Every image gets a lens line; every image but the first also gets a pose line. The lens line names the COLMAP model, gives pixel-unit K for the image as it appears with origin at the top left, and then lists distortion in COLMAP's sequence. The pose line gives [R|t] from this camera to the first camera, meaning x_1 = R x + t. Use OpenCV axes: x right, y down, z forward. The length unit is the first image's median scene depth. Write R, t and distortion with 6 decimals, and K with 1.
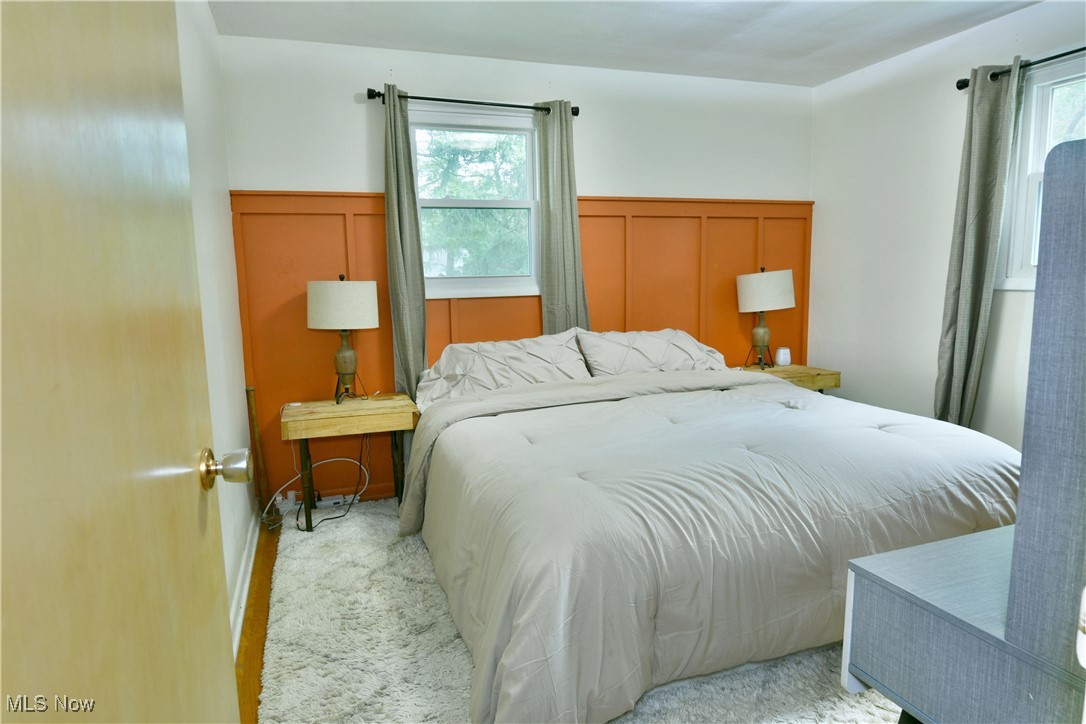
lens RADIAL K [[664.5, 0, 546.2], [0, 664.5, 360.4], [0, 0, 1]] dist [-0.009729, -0.002841]
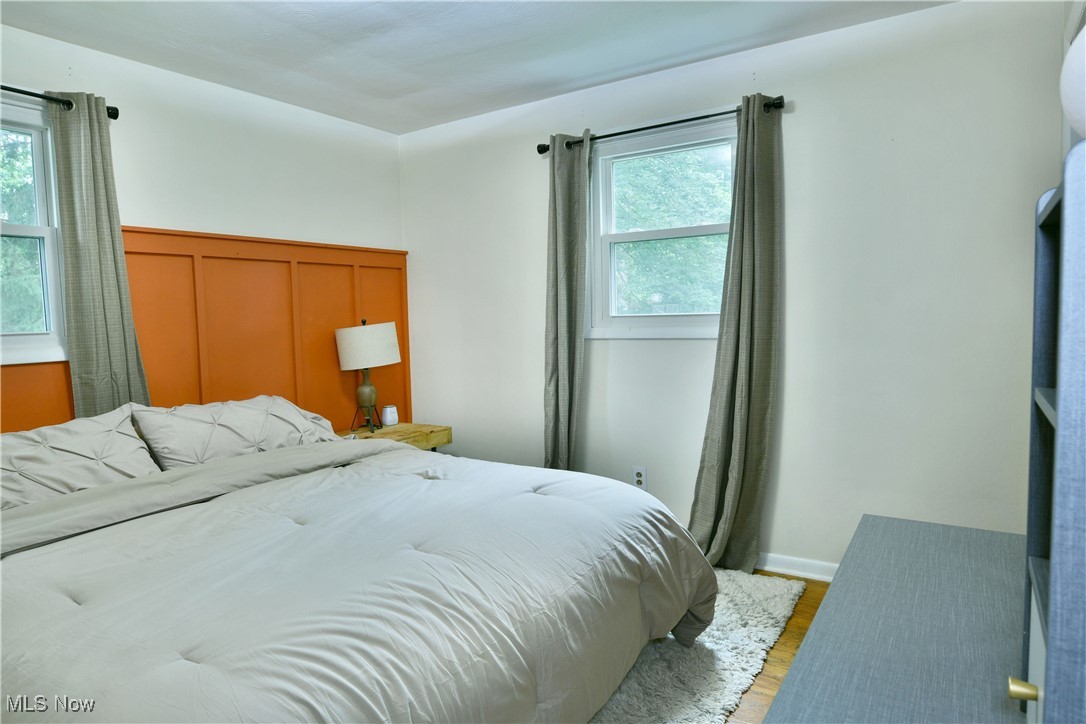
lens RADIAL K [[664.5, 0, 546.2], [0, 664.5, 360.4], [0, 0, 1]] dist [-0.009729, -0.002841]
pose [[0.802944, -0.041326, 0.594620, -0.020271], [0.087597, 0.994943, -0.049139, -0.023656], [-0.589582, 0.091543, 0.802504, 0.167524]]
